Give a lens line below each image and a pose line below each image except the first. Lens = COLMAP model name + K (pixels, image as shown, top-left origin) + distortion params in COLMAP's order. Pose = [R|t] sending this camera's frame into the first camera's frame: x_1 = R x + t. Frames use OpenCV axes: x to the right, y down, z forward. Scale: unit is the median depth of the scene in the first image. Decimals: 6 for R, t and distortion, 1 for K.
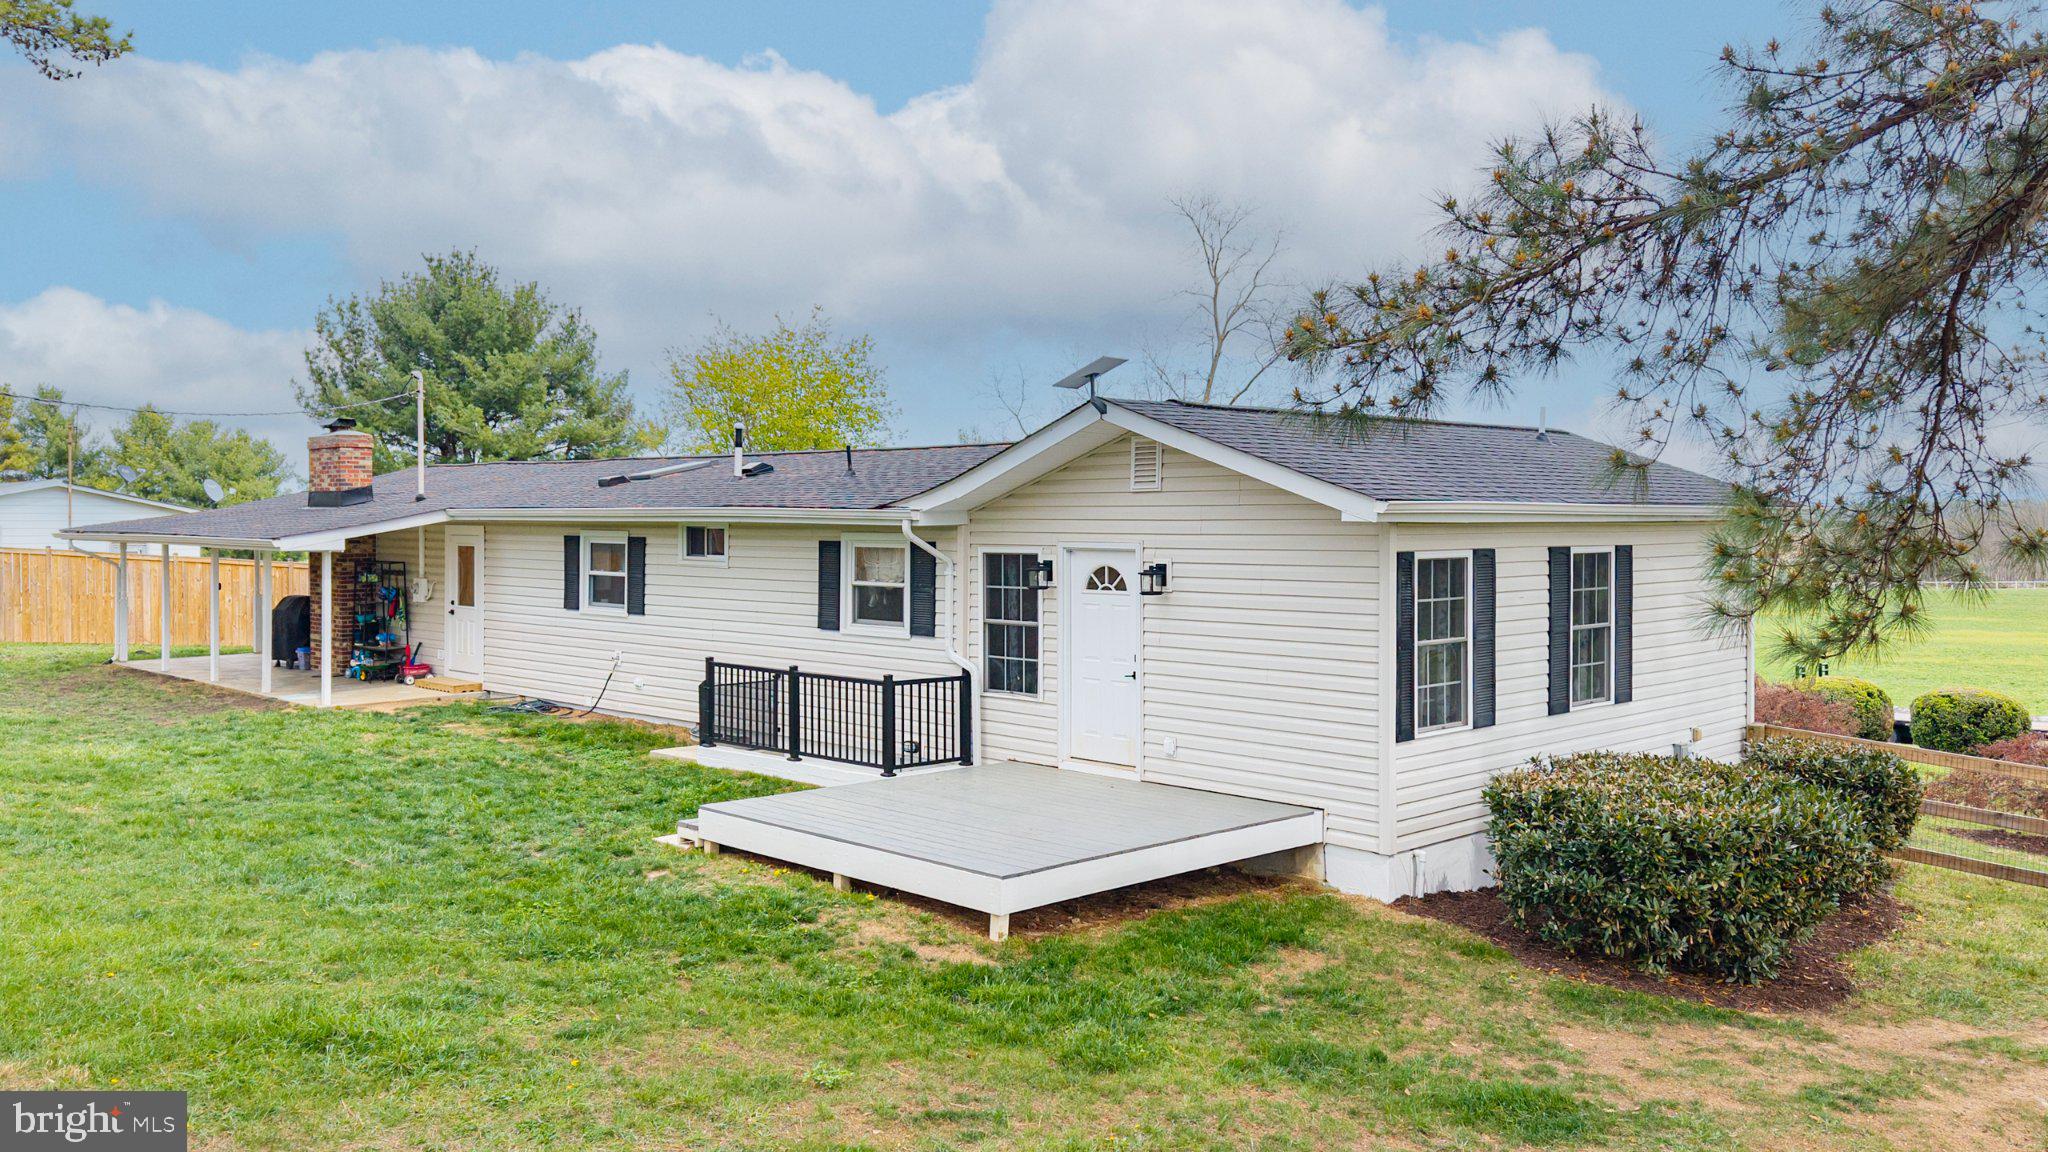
lens RADIAL K [[1599.2, 0, 959.7], [0, 1599.2, 671.0], [0, 0, 1]] dist [0.107538, -0.251407]
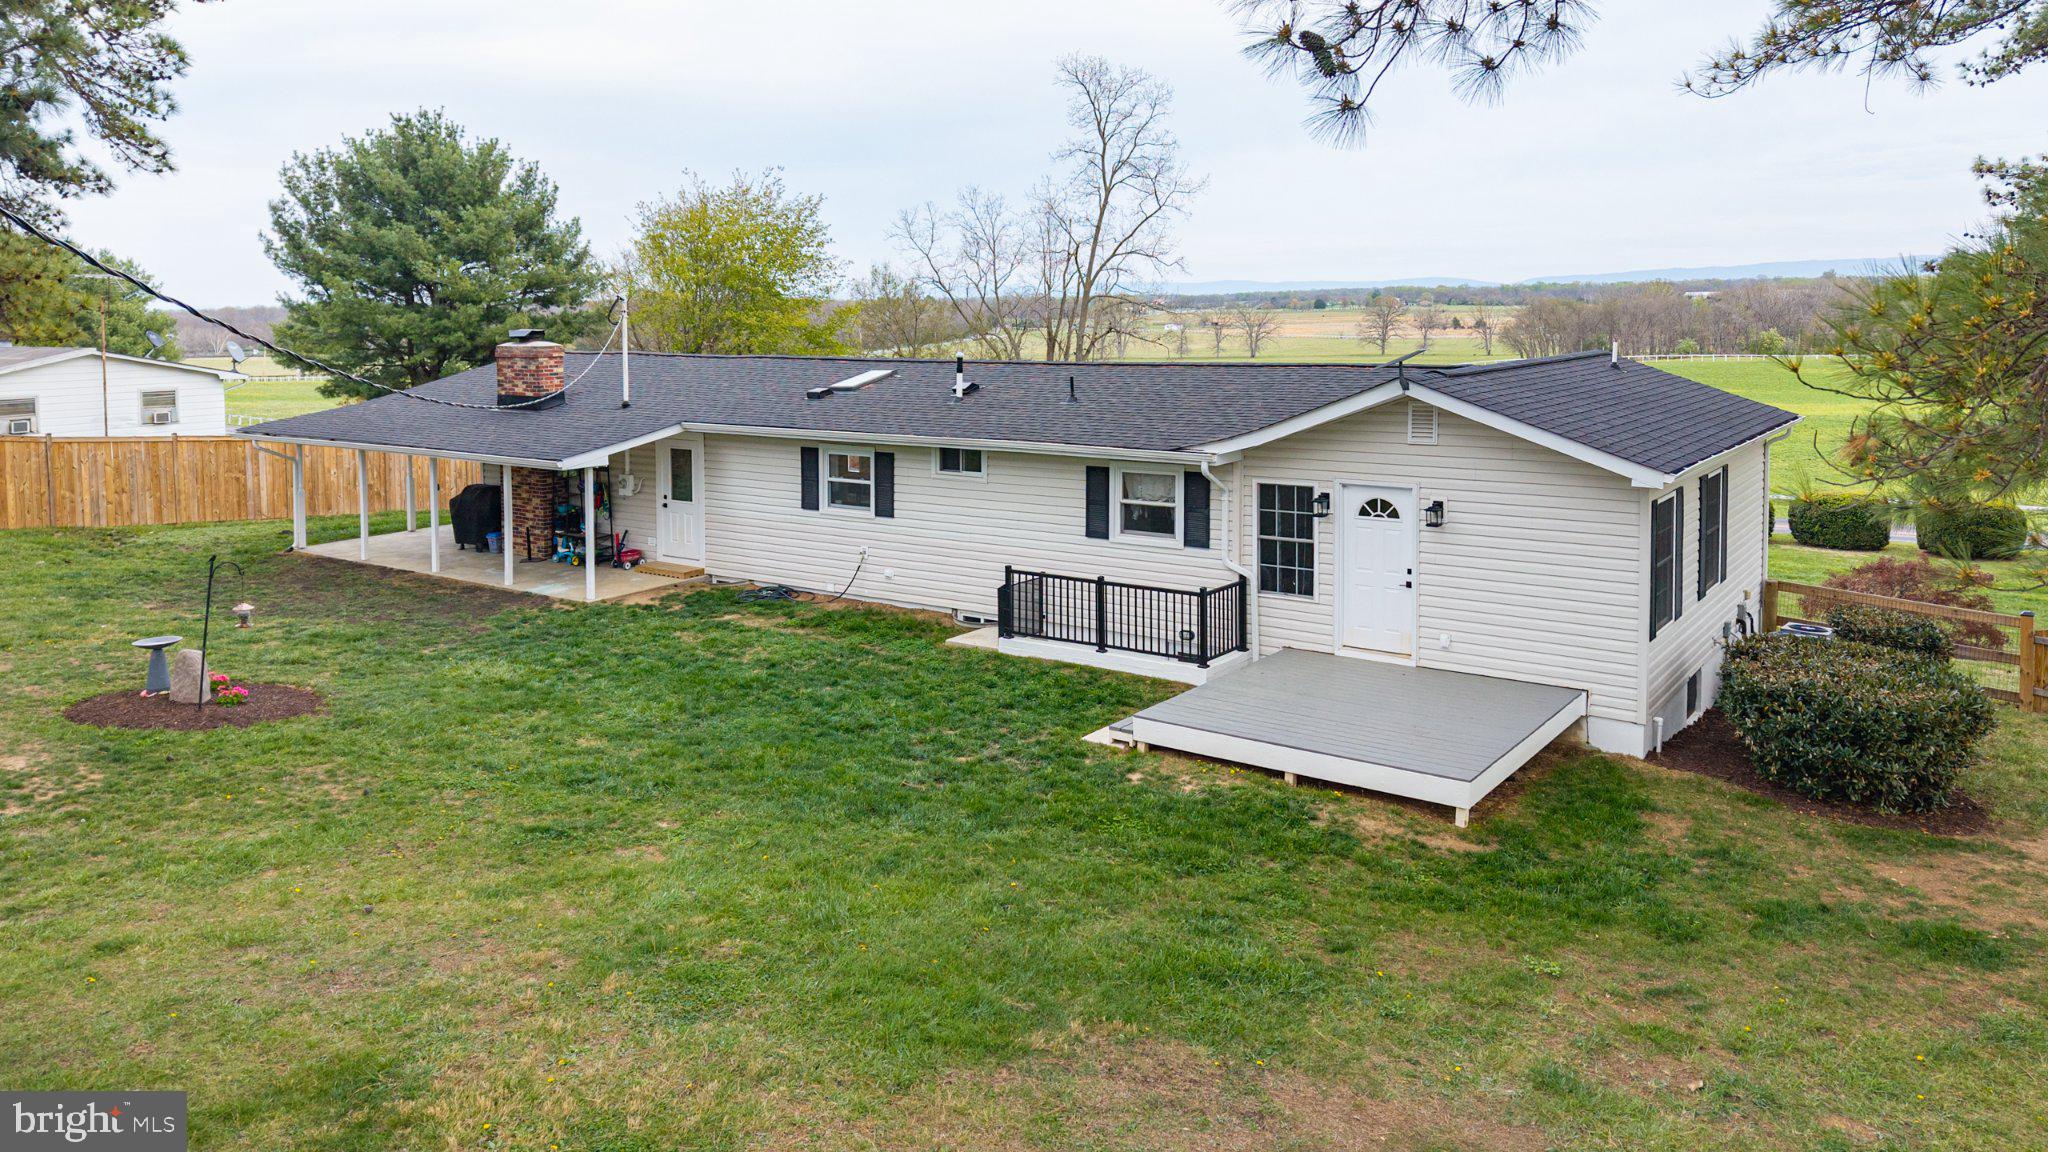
lens RADIAL K [[1424.8, 0, 1022.7], [0, 1424.8, 542.9], [0, 0, 1]] dist [0.076138, -0.160040]
pose [[0.983969, -0.039790, 0.173843, -0.332117], [0.028141, 0.997222, 0.068967, -0.099982], [-0.176104, -0.062970, 0.982355, -0.064564]]
